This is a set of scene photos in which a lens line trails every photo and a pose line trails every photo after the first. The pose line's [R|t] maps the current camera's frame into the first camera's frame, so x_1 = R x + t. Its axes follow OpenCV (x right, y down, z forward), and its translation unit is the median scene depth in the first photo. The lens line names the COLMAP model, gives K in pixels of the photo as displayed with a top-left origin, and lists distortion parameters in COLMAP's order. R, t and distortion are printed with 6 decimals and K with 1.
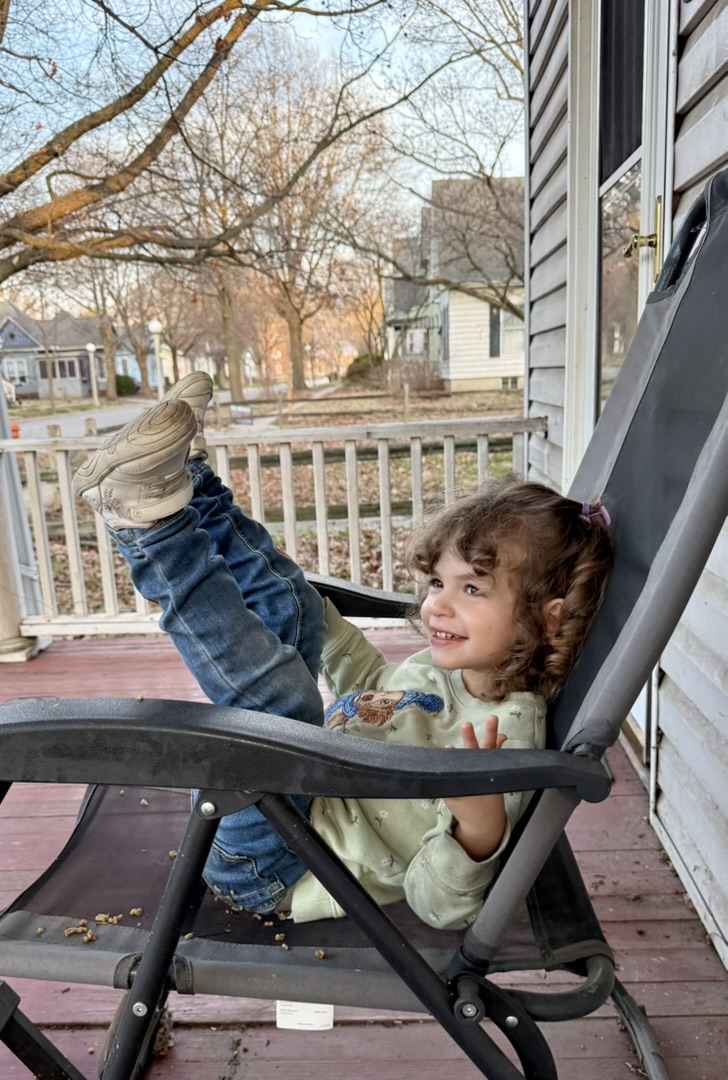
lens RADIAL K [[793.1, 0, 364.0], [0, 793.1, 540.0], [0, 0, 1]] dist [0.000264, 0.000501]
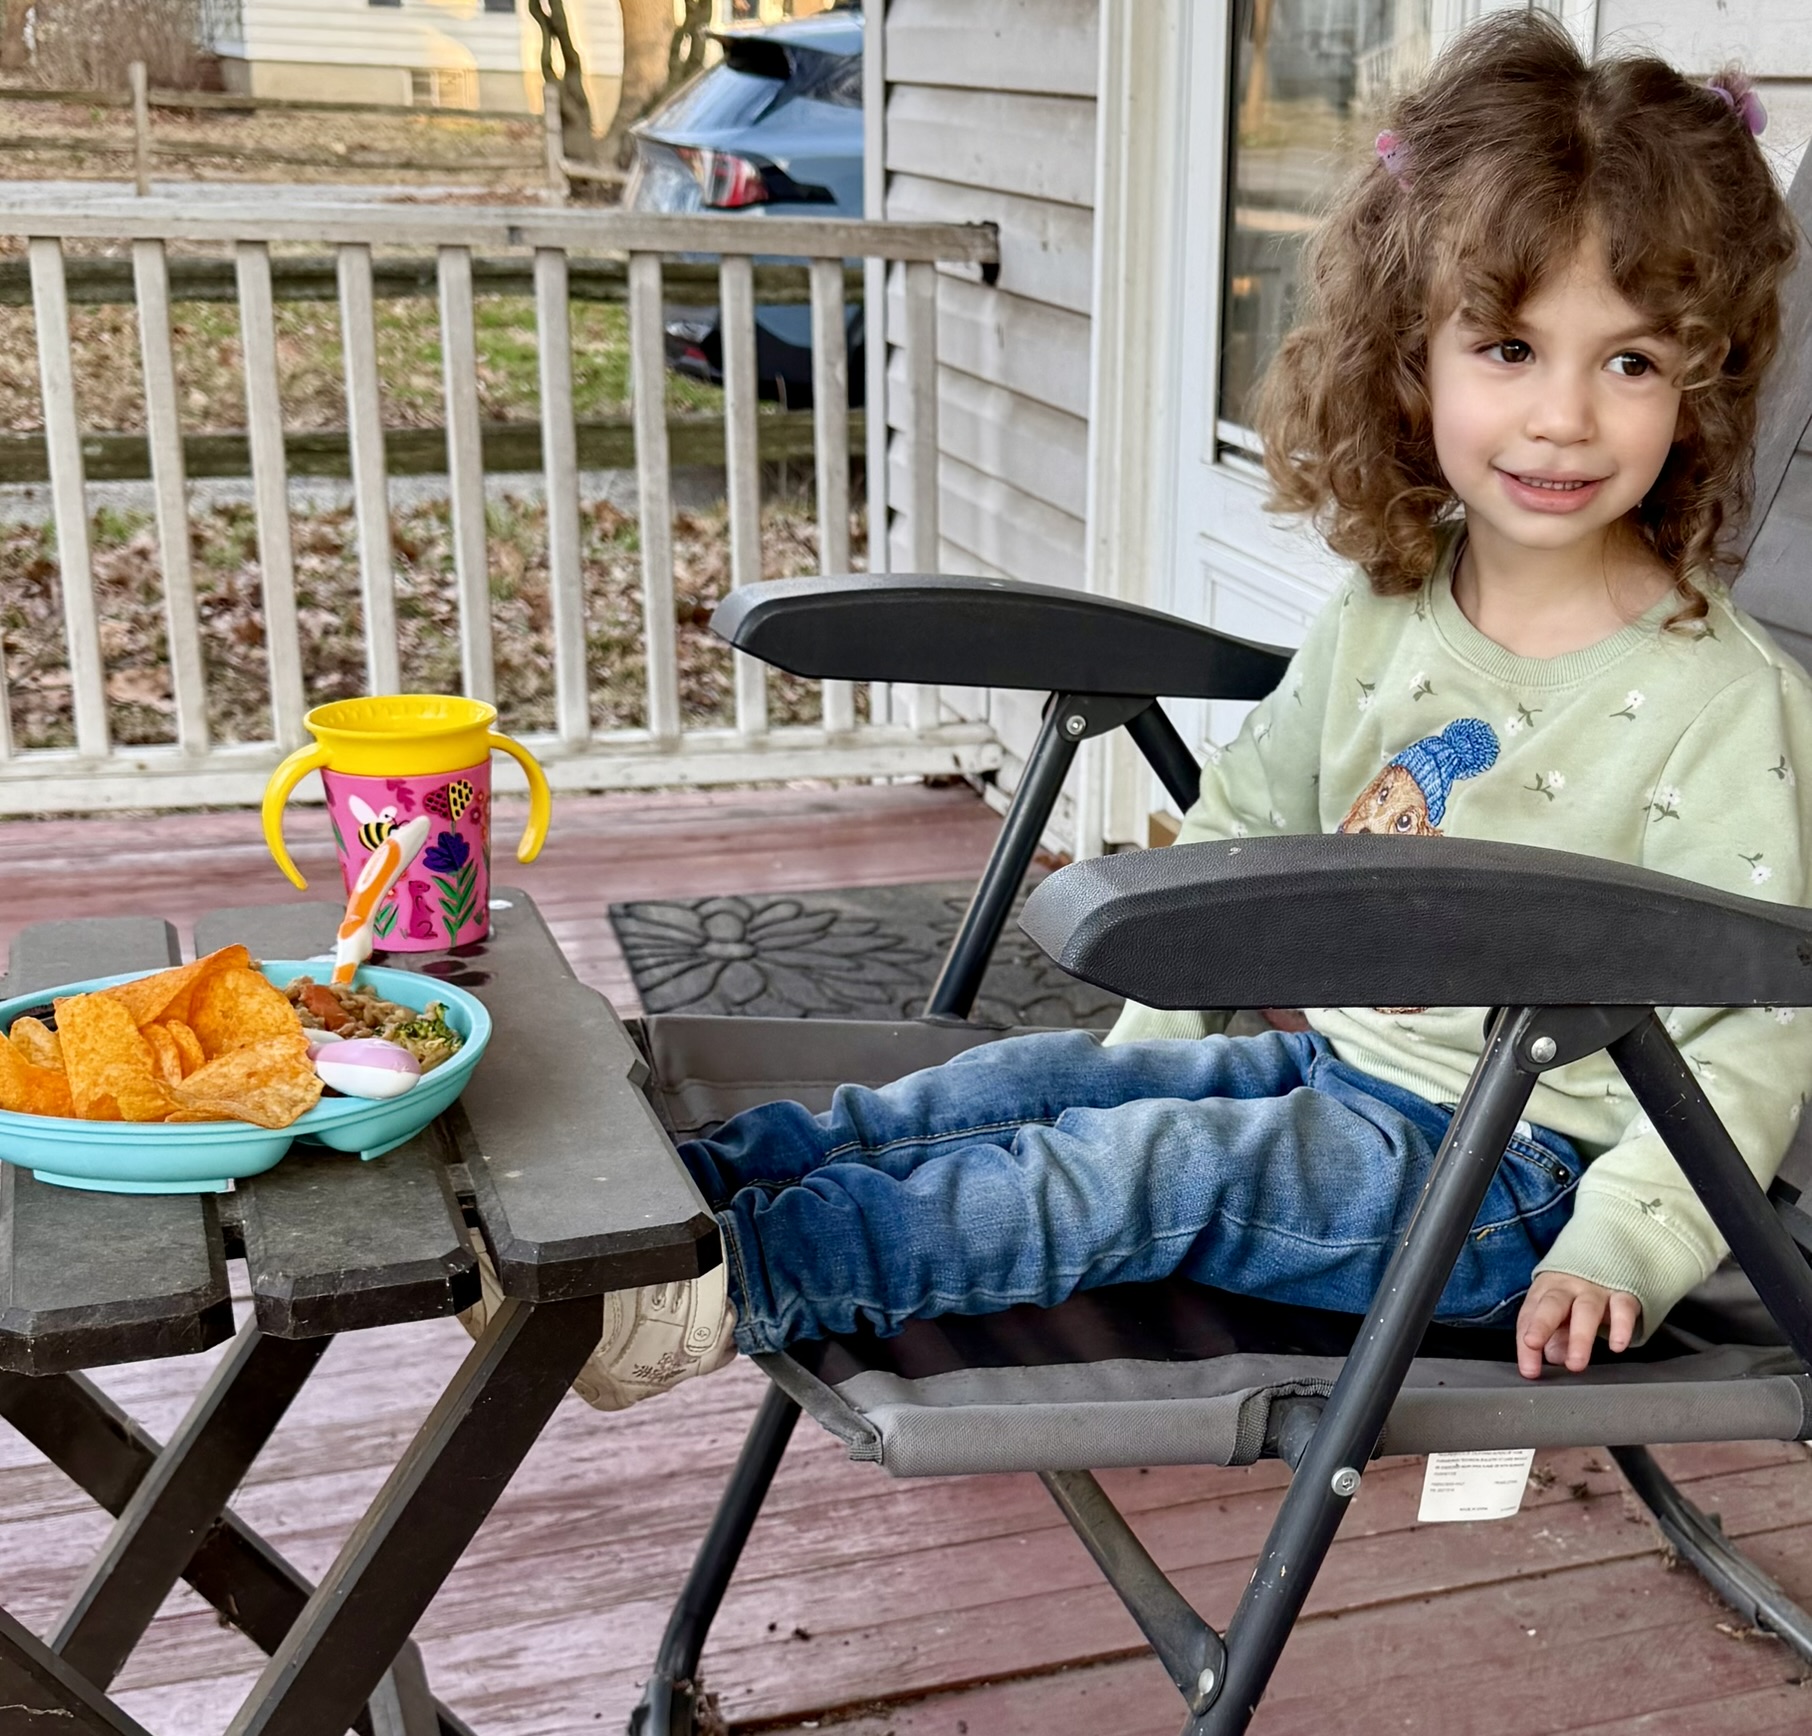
lens RADIAL K [[2352.9, 0, 906.0], [0, 2352.9, 868.0], [0, 0, 1]] dist [-0.084934, -0.024227]
pose [[0.921561, -0.020152, 0.387709, -0.105166], [-0.029709, 0.992063, 0.122181, 0.005798], [-0.387094, -0.124116, 0.913648, -0.014518]]
